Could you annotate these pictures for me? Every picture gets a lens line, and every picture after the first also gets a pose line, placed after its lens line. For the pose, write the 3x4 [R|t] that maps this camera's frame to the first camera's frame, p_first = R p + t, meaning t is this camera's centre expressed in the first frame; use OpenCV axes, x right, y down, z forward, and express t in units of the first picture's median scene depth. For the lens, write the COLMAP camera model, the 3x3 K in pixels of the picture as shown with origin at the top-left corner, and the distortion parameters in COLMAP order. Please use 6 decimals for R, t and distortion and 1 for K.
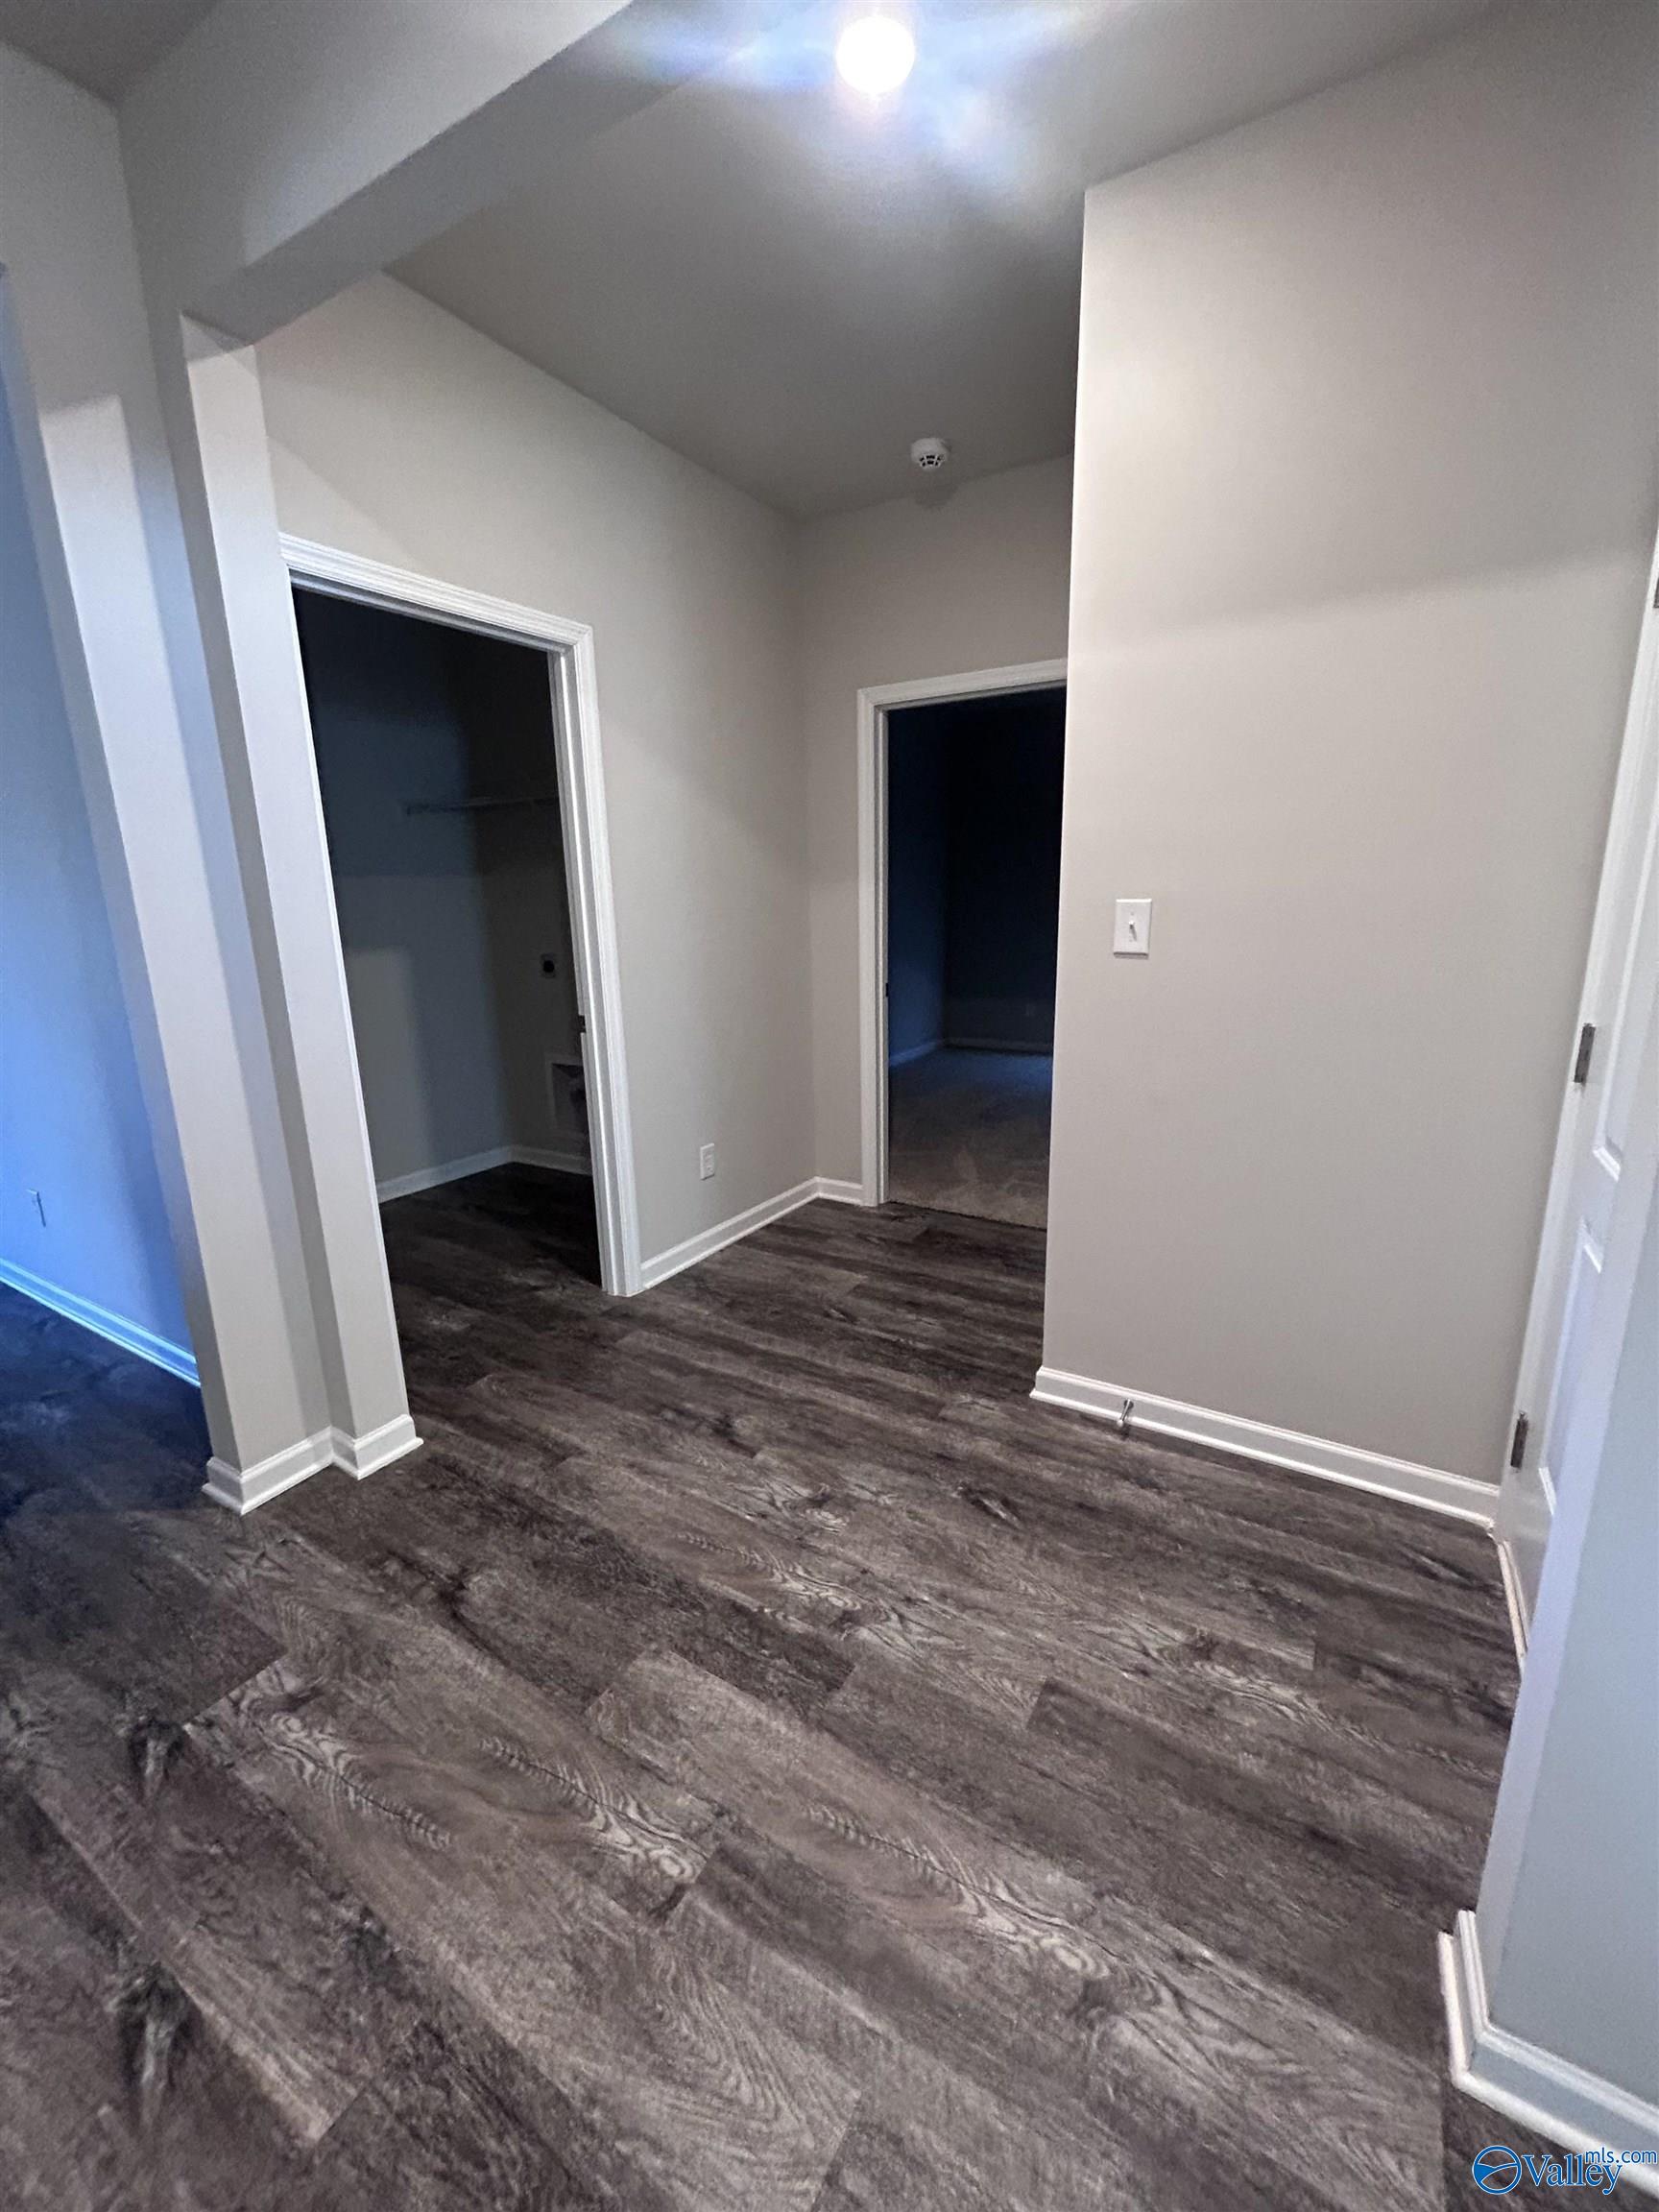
lens RADIAL K [[894.2, 0, 835.8], [0, 894.2, 1090.9], [0, 0, 1]] dist [0.000275, -0.000444]
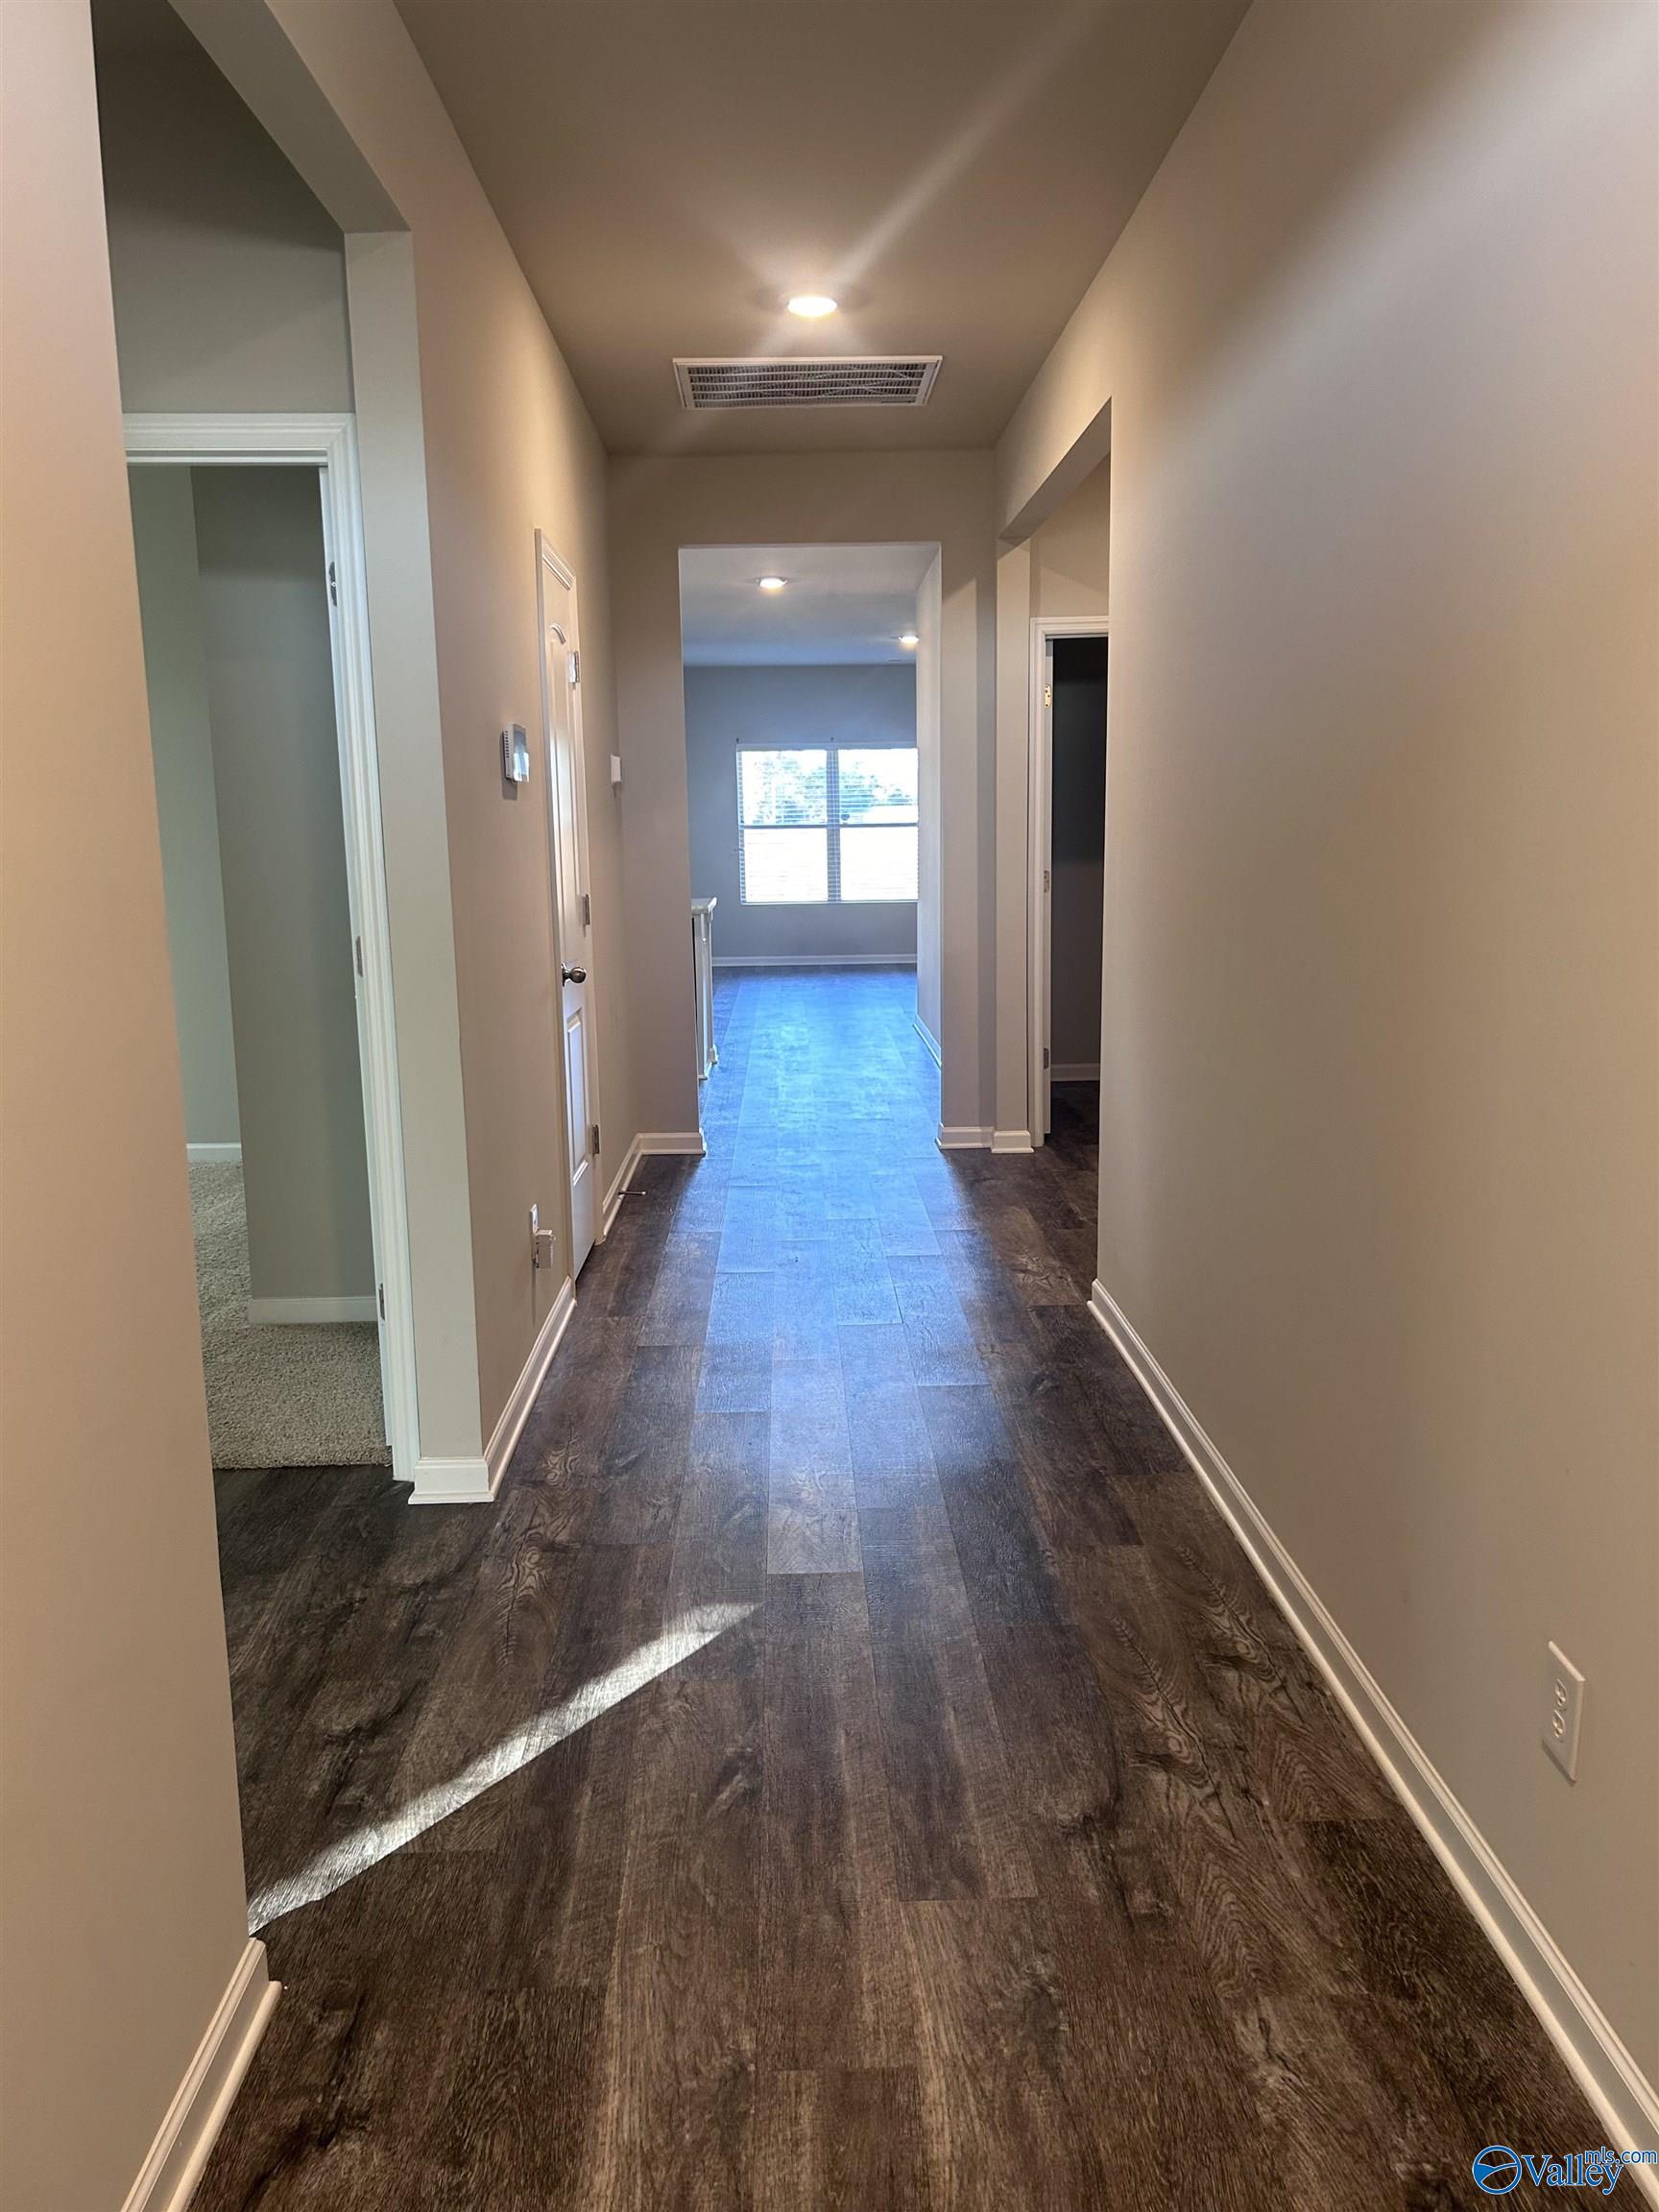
lens RADIAL K [[1669.6, 0, 817.7], [0, 1669.6, 1100.7], [0, 0, 1]] dist [0.021143, -0.003059]
pose [[0.536819, 0.149427, -0.830359, 2.438815], [-0.178922, 0.981968, 0.061038, 0.254307], [0.824507, 0.115803, 0.553875, -1.340446]]
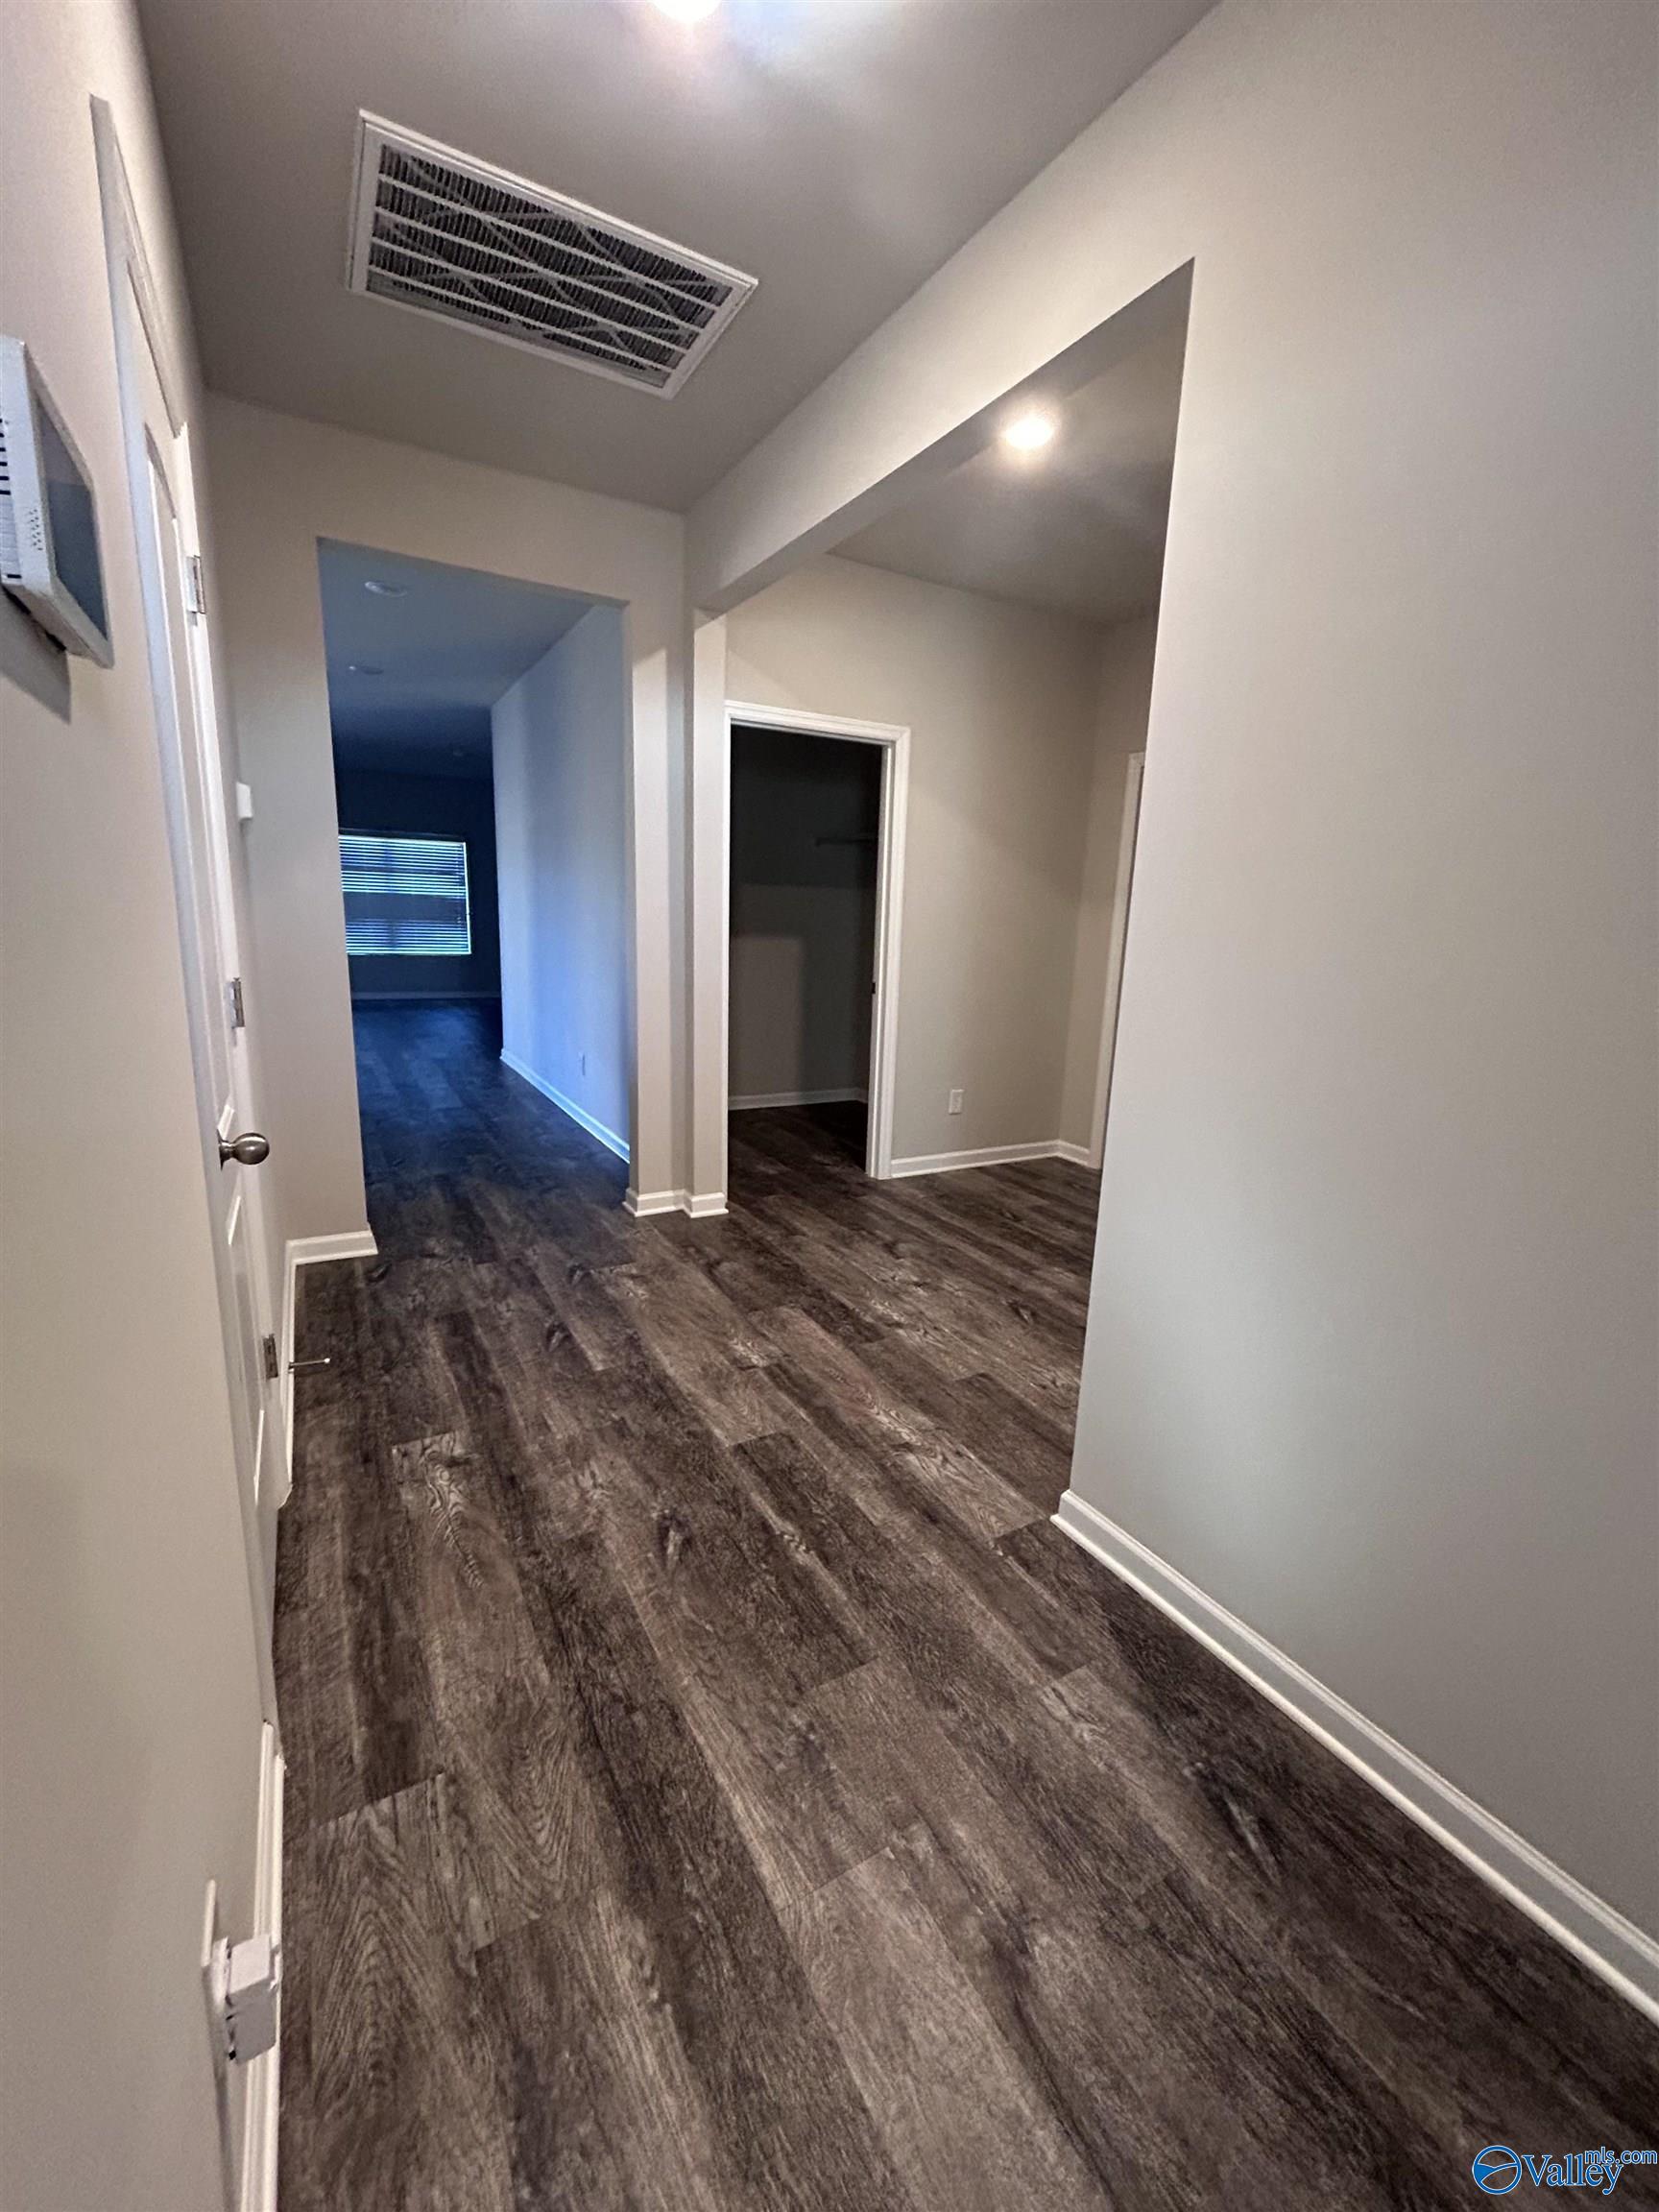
lens RADIAL K [[894.2, 0, 835.8], [0, 894.2, 1090.9], [0, 0, 1]] dist [0.000275, -0.000444]
pose [[0.878270, 0.143924, -0.455990, 0.629441], [-0.155754, 0.987726, 0.011761, 0.150658], [0.452086, 0.060693, 0.889907, -0.598914]]
